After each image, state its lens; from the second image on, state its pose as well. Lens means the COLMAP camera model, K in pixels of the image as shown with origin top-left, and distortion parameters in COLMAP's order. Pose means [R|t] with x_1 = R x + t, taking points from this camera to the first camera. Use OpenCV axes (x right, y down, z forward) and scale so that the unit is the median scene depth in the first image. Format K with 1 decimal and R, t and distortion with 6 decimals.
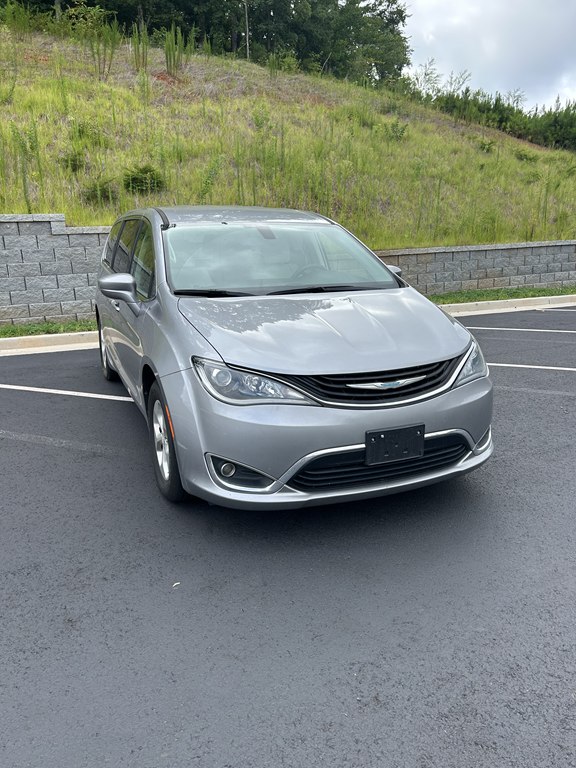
lens RADIAL K [[586.6, 0, 293.3], [0, 586.6, 386.4], [0, 0, 1]] dist [0.040002, -0.046384]
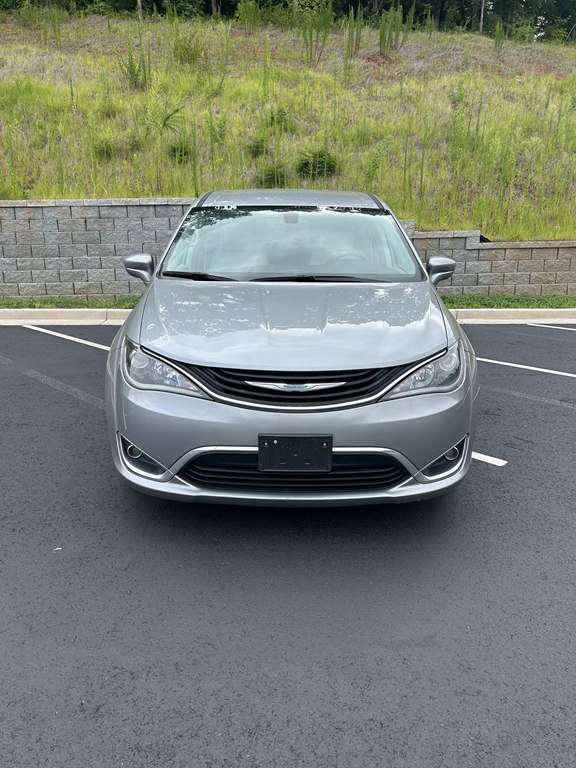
lens RADIAL K [[586.6, 0, 287.0], [0, 586.6, 386.9], [0, 0, 1]] dist [0.040002, -0.046384]
pose [[0.922204, 0.122249, -0.366873, 0.107077], [-0.113196, 0.992499, 0.046180, -0.009619], [0.369766, -0.001058, 0.929124, 0.034567]]
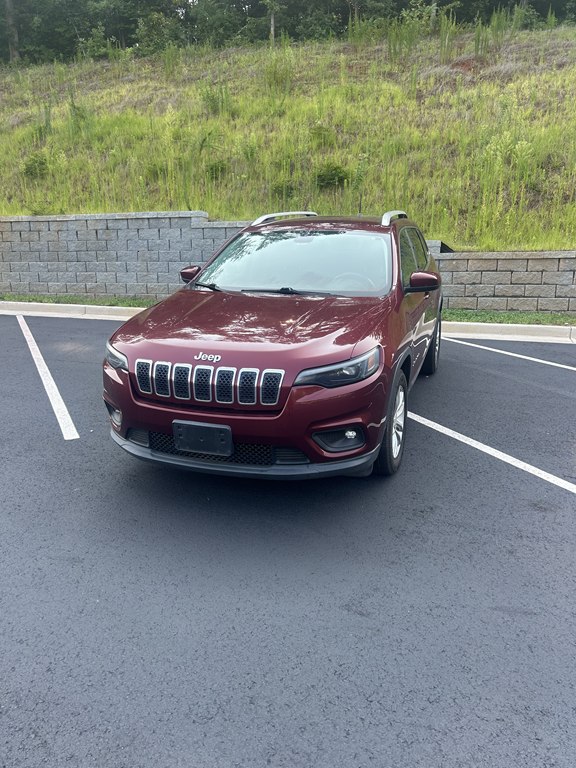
lens RADIAL K [[586.6, 0, 289.6], [0, 586.6, 383.0], [0, 0, 1]] dist [0.040002, -0.046384]
pose [[0.738351, 0.183437, -0.648991, 0.406915], [-0.178199, 0.981163, 0.074590, -0.049181], [0.650448, 0.060575, 0.757131, 0.163220]]
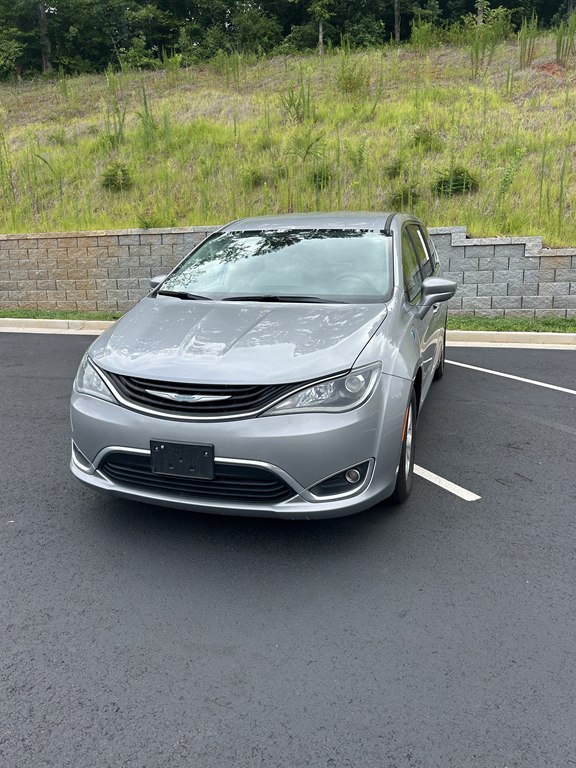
lens RADIAL K [[586.6, 0, 290.1], [0, 586.6, 380.7], [0, 0, 1]] dist [0.040002, -0.046384]
pose [[0.754044, 0.153956, -0.638525, 0.203042], [-0.159810, 0.985931, 0.048997, -0.023649], [0.637085, 0.065097, 0.768040, 0.079328]]
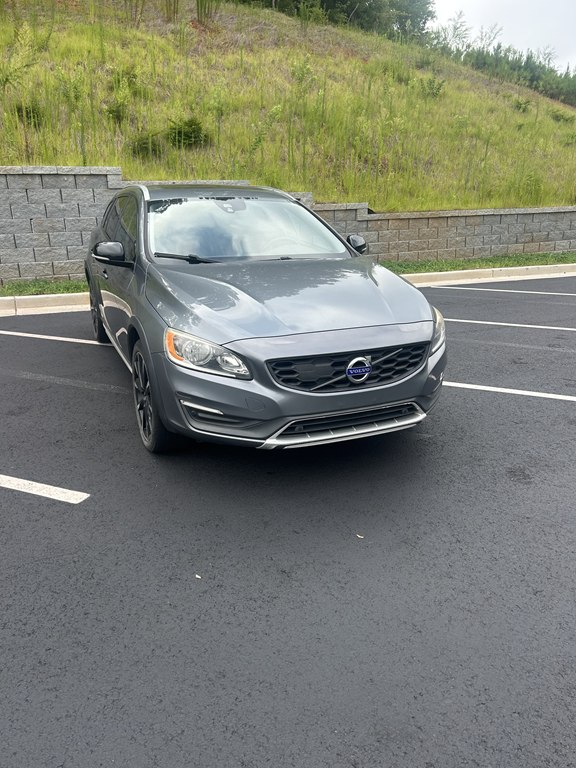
lens RADIAL K [[586.9, 0, 295.0], [0, 586.9, 387.2], [0, 0, 1]] dist [0.028033, -0.027627]
pose [[0.999825, 0.018528, 0.002406, -0.065946], [-0.018642, 0.997863, 0.062619, 0.003995], [-0.001240, -0.062653, 0.998035, -0.000096]]
